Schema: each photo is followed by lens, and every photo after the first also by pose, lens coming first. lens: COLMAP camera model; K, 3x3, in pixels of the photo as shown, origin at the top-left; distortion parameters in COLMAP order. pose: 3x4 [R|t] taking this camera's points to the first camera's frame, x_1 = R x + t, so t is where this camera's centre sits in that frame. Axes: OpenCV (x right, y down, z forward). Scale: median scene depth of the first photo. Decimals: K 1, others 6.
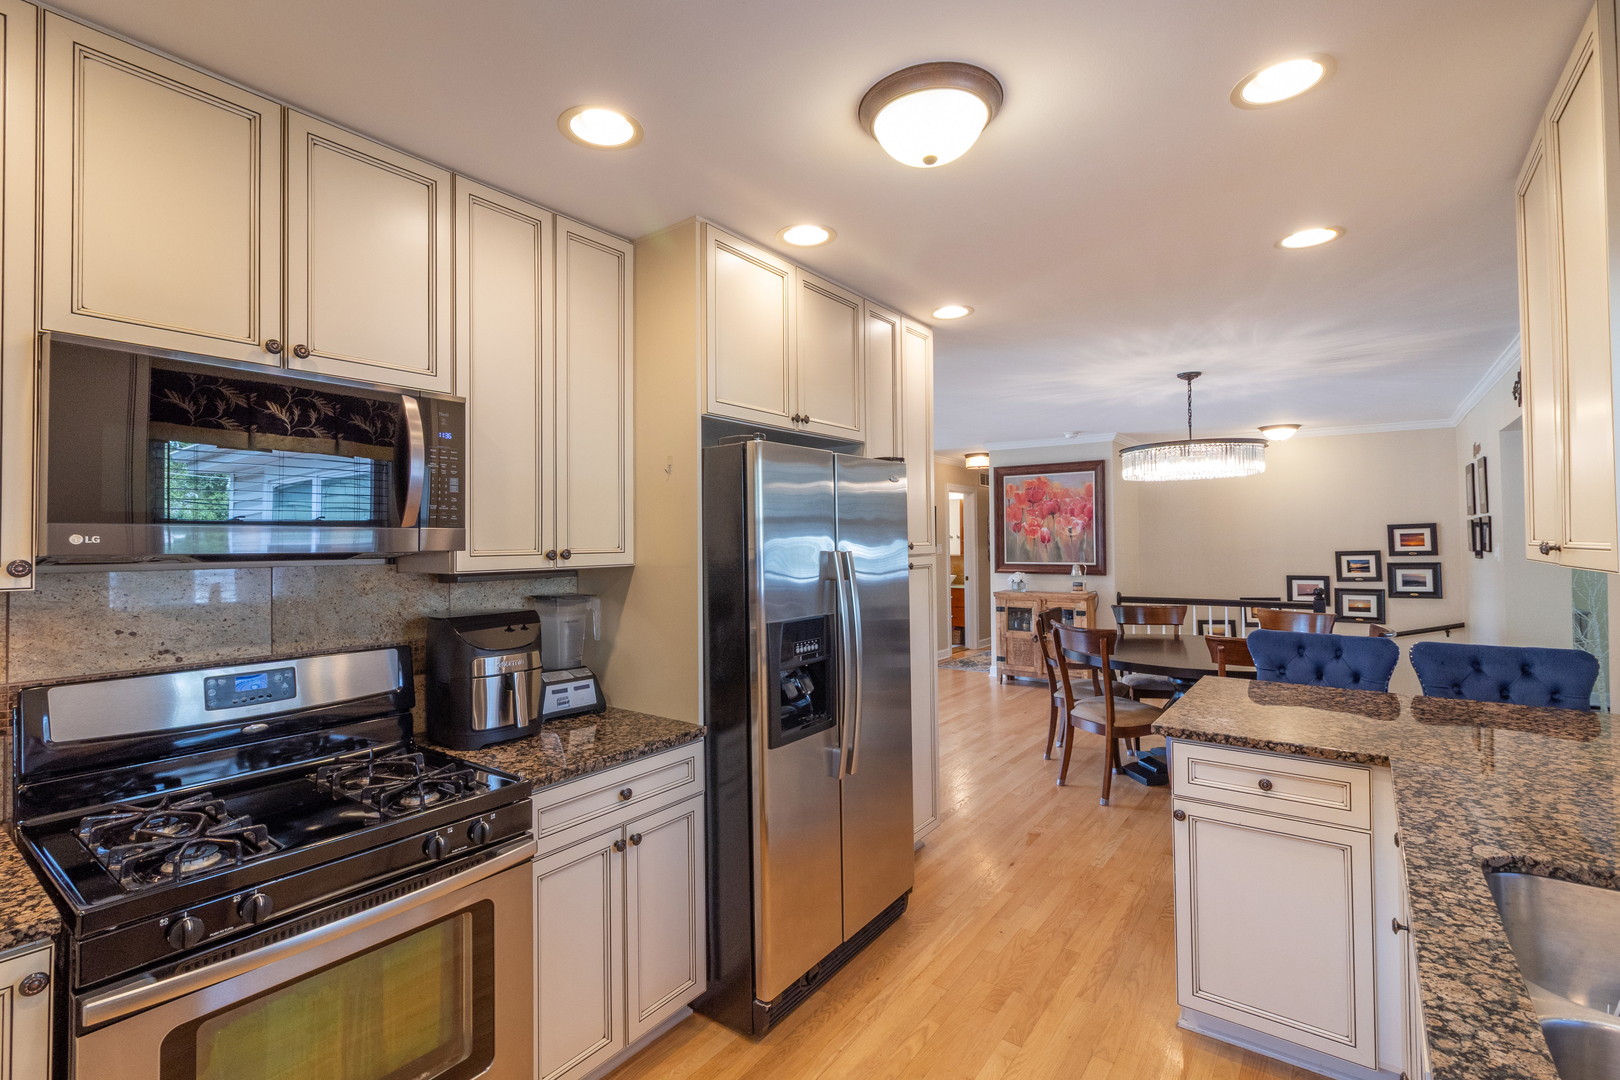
lens RADIAL K [[735.6, 0, 811.4], [0, 735.6, 534.2], [0, 0, 1]] dist [0.000357, -0.000505]
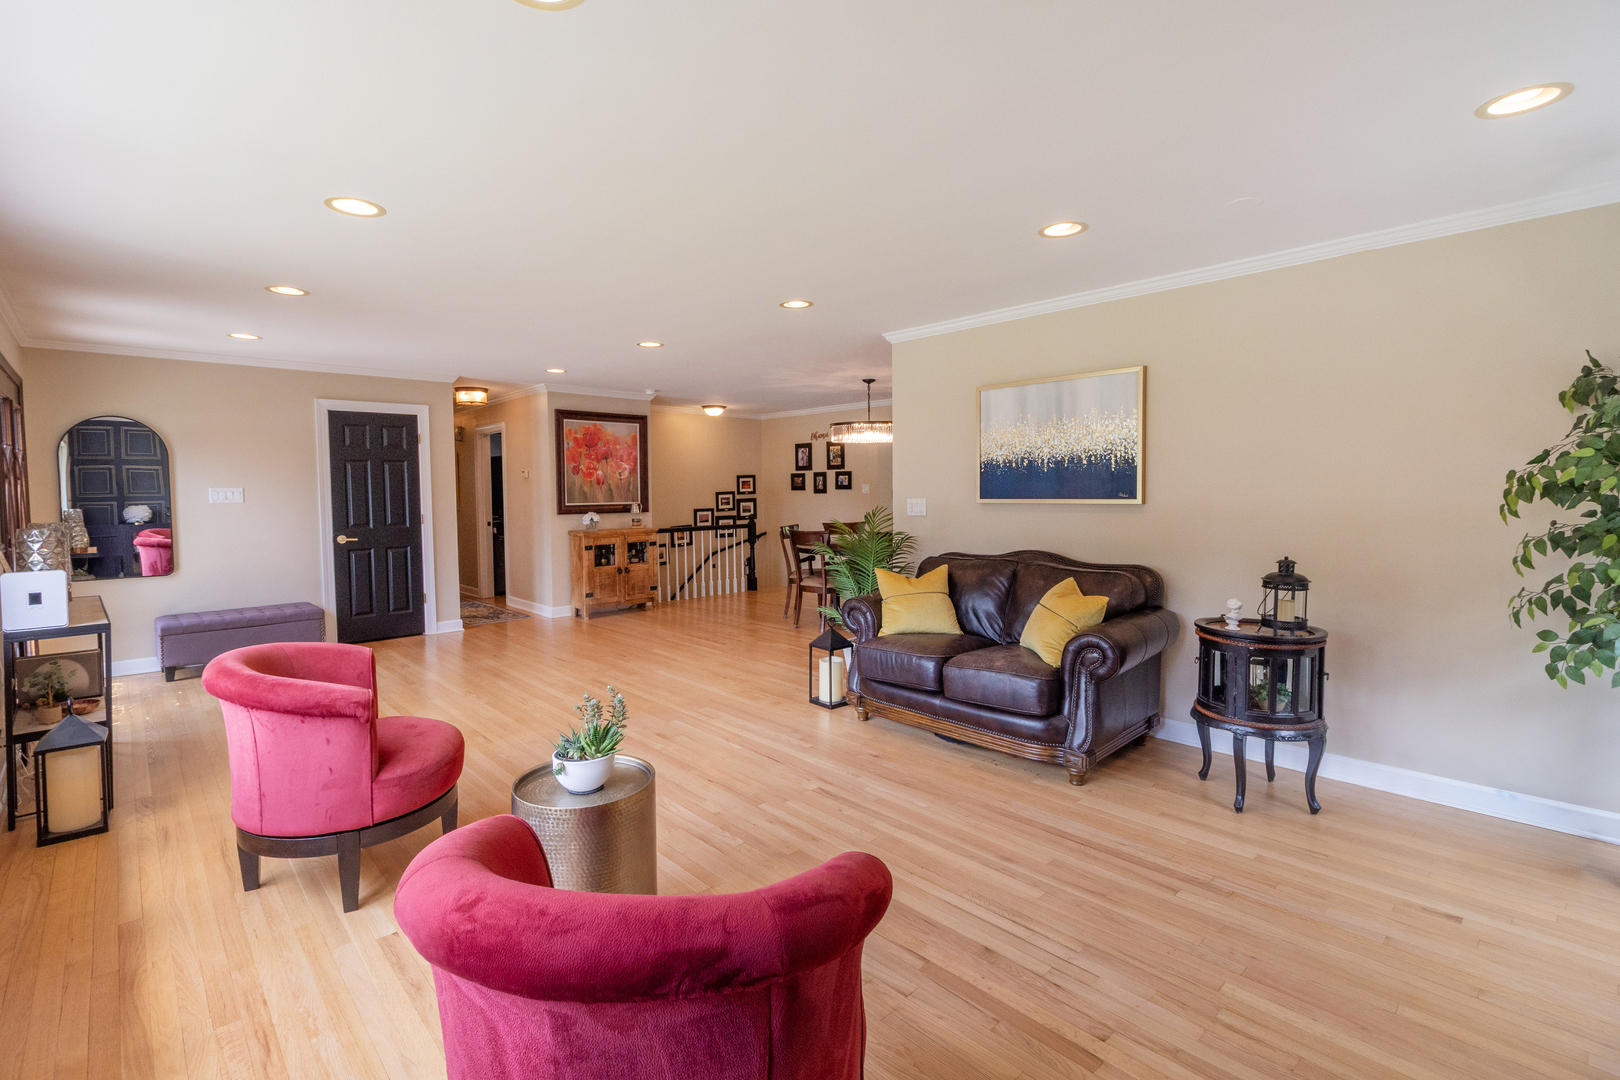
lens RADIAL K [[735.6, 0, 808.3], [0, 735.6, 538.0], [0, 0, 1]] dist [0.000357, -0.000505]
pose [[0.160514, -0.059480, 0.985240, -0.744051], [-0.002299, 0.998157, 0.060635, 0.024489], [-0.987031, -0.011998, 0.160082, 0.541625]]
